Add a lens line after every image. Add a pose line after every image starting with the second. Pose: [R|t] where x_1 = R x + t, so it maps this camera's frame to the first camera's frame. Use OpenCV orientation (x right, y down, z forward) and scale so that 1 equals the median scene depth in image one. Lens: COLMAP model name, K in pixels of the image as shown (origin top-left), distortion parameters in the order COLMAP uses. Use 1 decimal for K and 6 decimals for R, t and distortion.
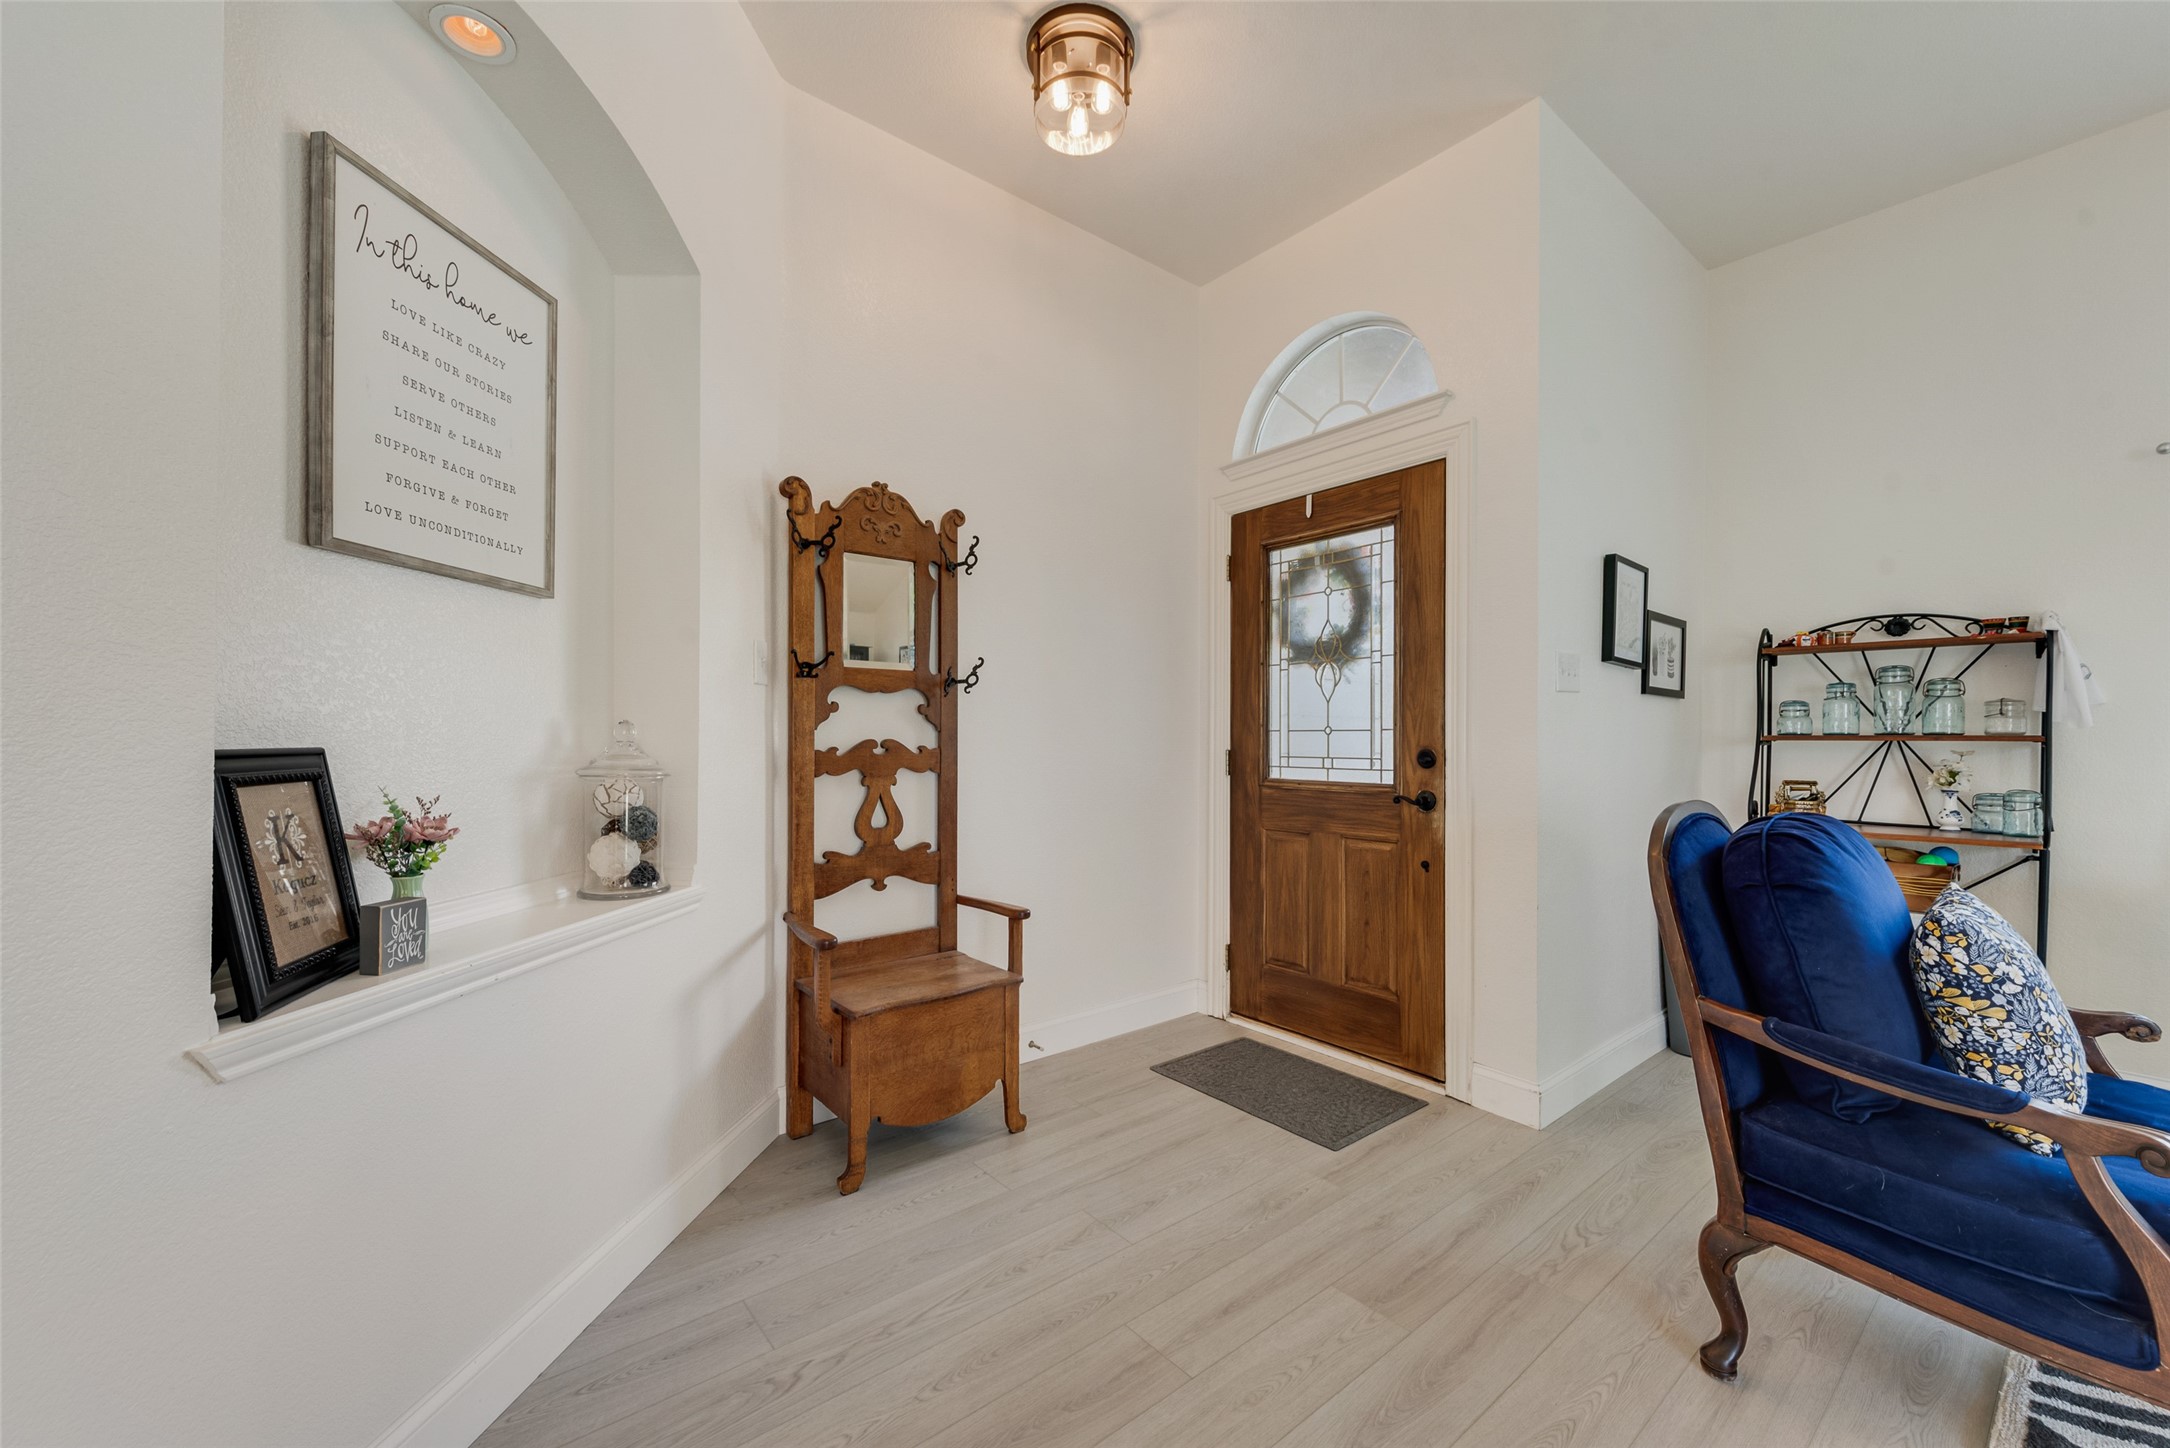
lens RADIAL K [[852.4, 0, 1087.0], [0, 852.4, 736.0], [0, 0, 1]] dist [0.011916, -0.004497]
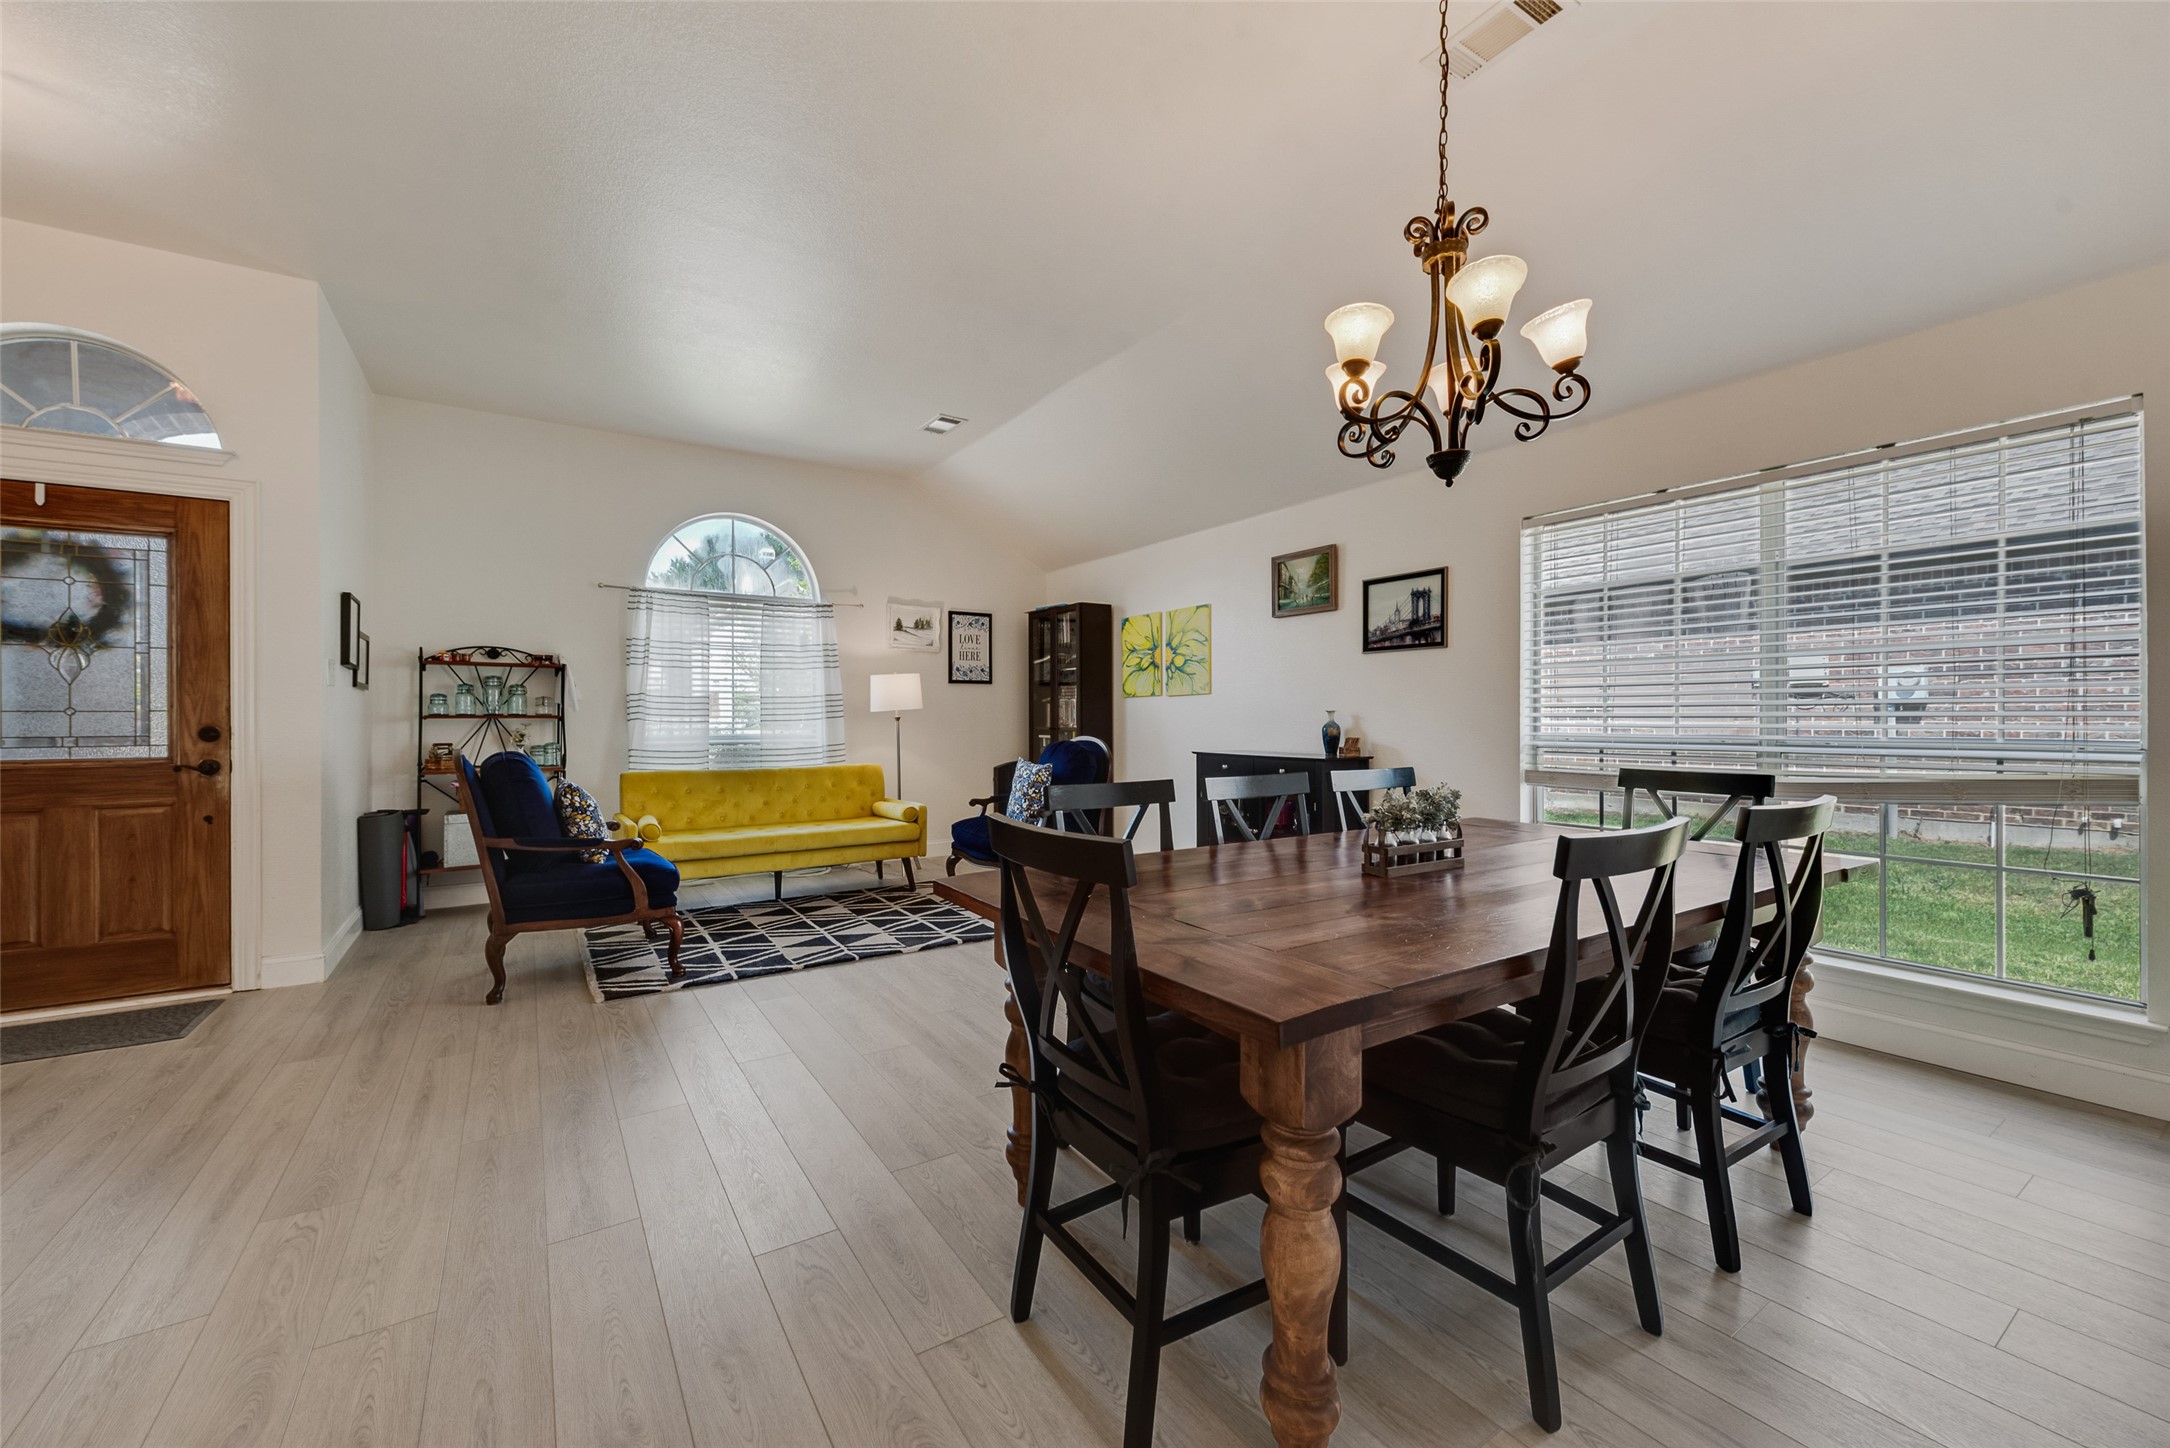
lens RADIAL K [[843.7, 0, 1081.6], [0, 843.7, 714.1], [0, 0, 1]] dist [-0.002102, -0.000329]
pose [[0.098472, 0.000866, 0.995139, -0.724404], [0.000150, 1.000000, -0.000885, -0.001844], [-0.995140, 0.000236, 0.098472, -0.409852]]
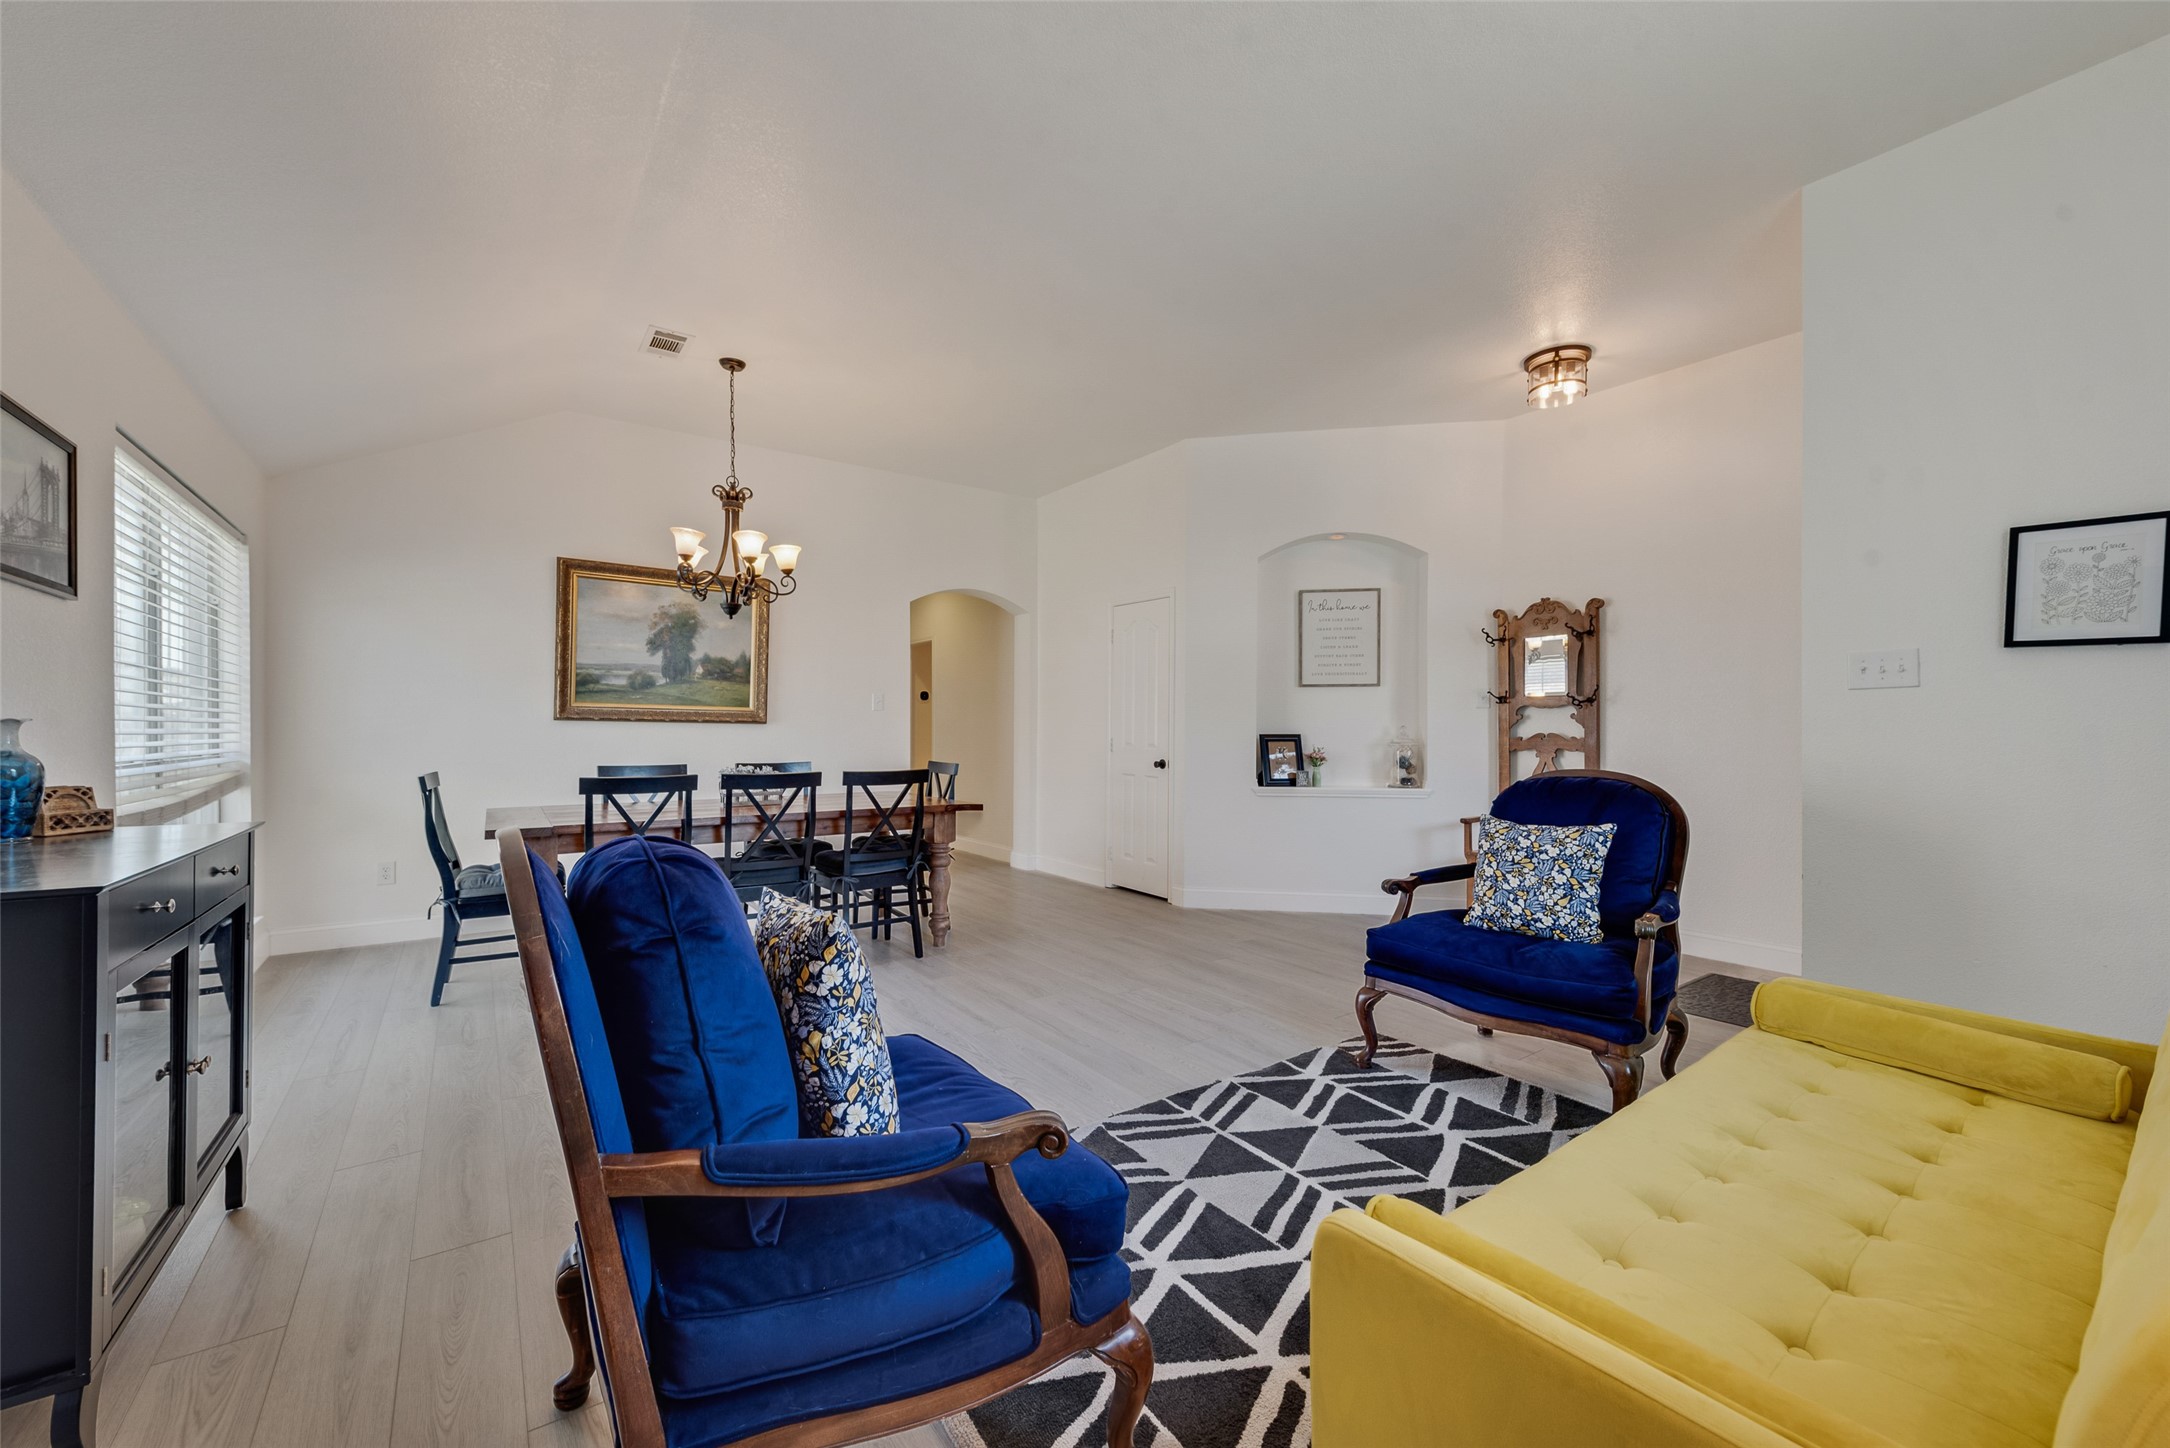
lens RADIAL K [[848.1, 0, 1080.0], [0, 848.1, 725.6], [0, 0, 1]] dist [0.006567, -0.000509]
pose [[-0.058821, -0.010235, -0.998216, 1.618031], [0.002837, 0.999942, -0.010420, 0.003942], [0.998265, -0.003445, -0.058789, 0.076463]]
